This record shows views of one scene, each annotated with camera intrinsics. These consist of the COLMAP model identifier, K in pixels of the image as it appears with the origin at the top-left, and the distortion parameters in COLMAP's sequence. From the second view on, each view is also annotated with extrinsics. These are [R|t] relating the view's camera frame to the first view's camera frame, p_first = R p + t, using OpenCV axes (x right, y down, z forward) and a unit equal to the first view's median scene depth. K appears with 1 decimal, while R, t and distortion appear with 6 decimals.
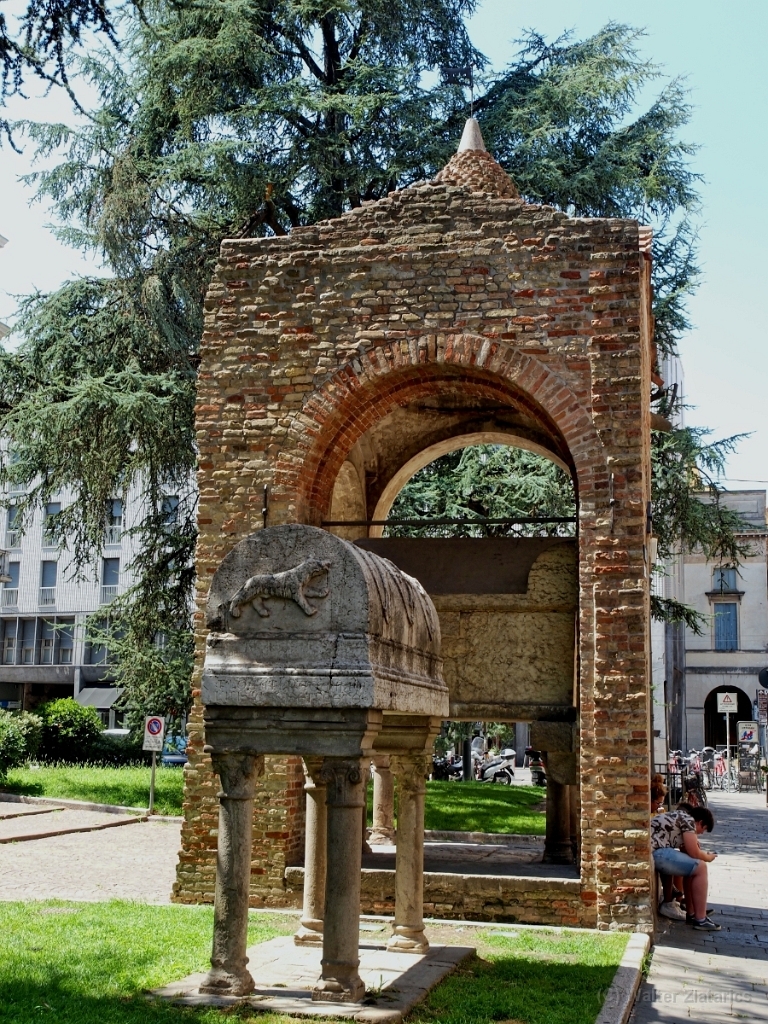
lens RADIAL K [[1261.8, 0, 384.0], [0, 1261.8, 512.0], [0, 0, 1]] dist [-0.005446, 0.060872]
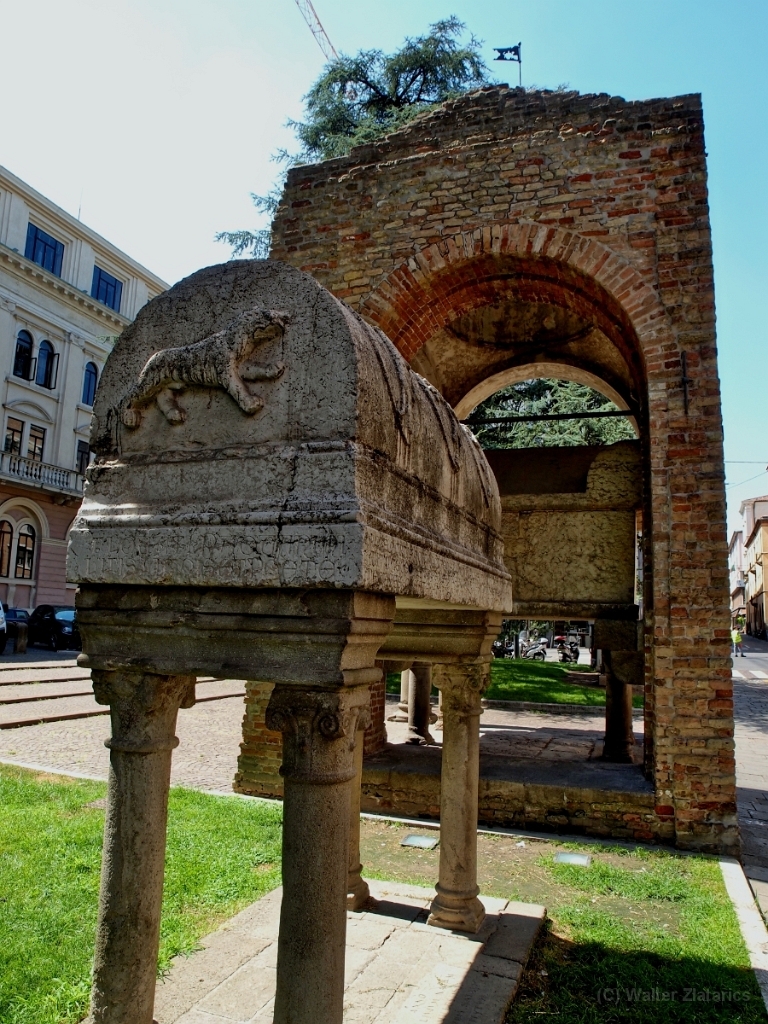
lens RADIAL K [[714.0, 0, 384.0], [0, 714.0, 512.0], [0, 0, 1]] dist [-0.125250, 0.097136]
pose [[0.993379, -0.008465, -0.114575, 0.019185], [0.010086, 0.999857, 0.013576, 0.075664], [0.114443, -0.014641, 0.993322, 0.450867]]
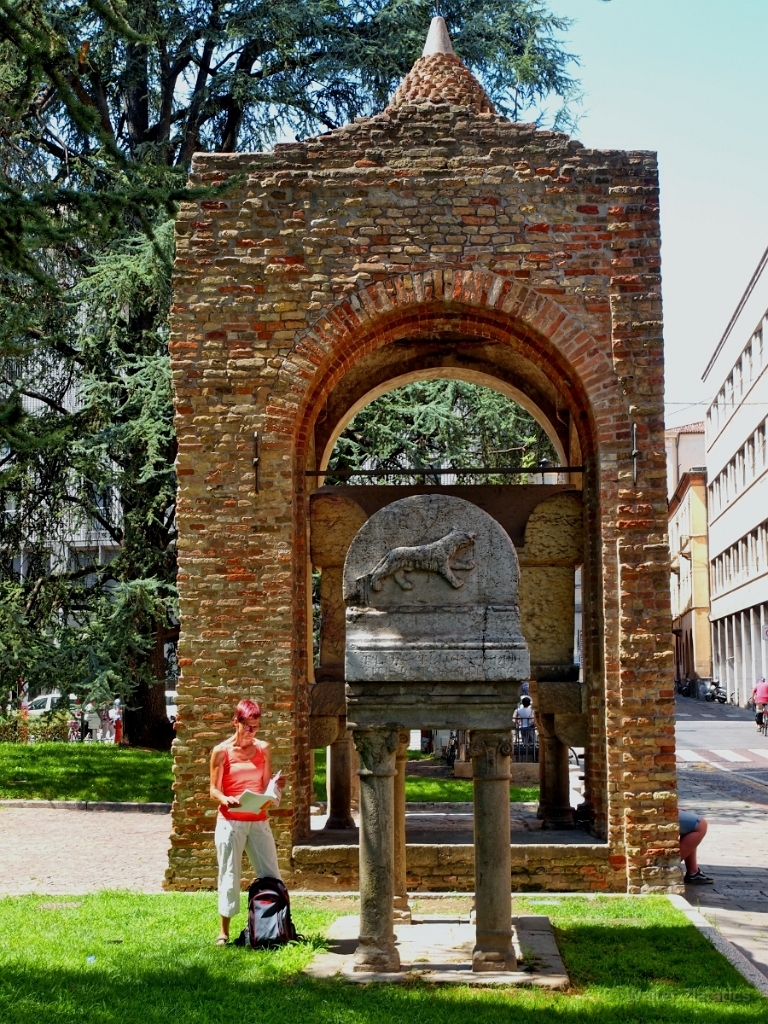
lens RADIAL K [[1512.6, 0, 384.0], [0, 1512.6, 512.0], [0, 0, 1]] dist [0.034670, -0.019657]
pose [[0.983060, -0.008121, 0.183106, -0.208648], [-0.002755, 0.998250, 0.059066, -0.029562], [-0.183266, -0.058570, 0.981317, -0.090371]]
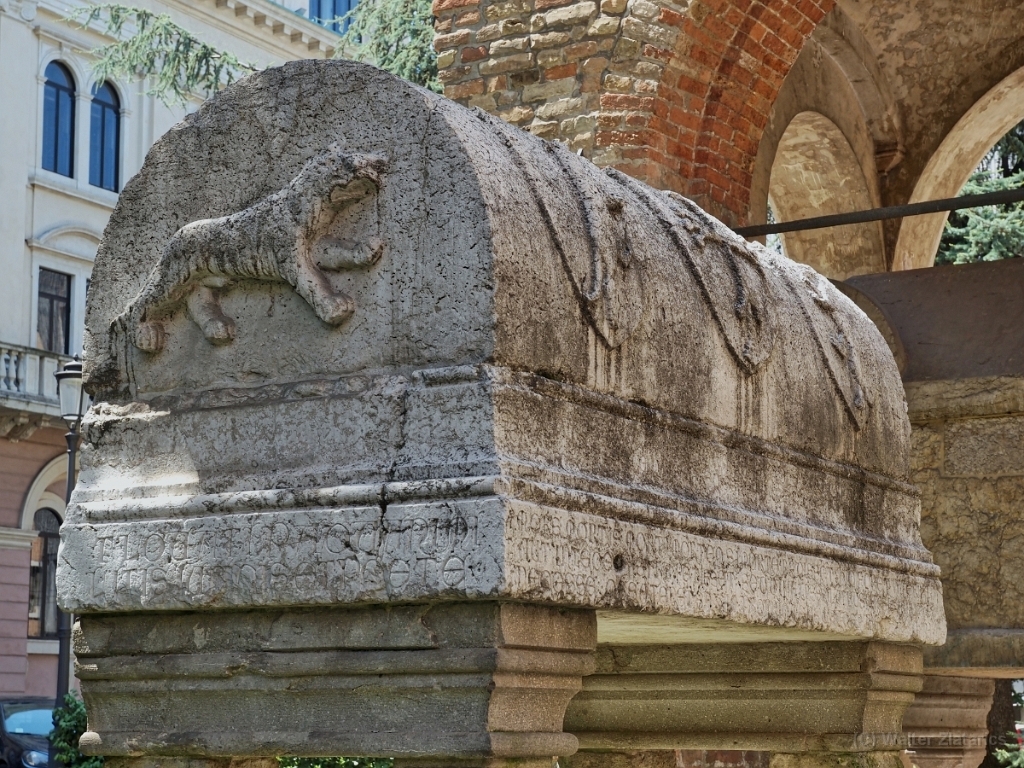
lens RADIAL K [[1987.2, 0, 512.0], [0, 1987.2, 384.0], [0, 0, 1]] dist [0.066222, 0.402576]
pose [[0.953630, -0.070766, -0.292544, 0.084810], [0.071735, 0.997396, -0.007430, 0.066070], [0.292308, -0.013900, 0.956223, 0.331284]]
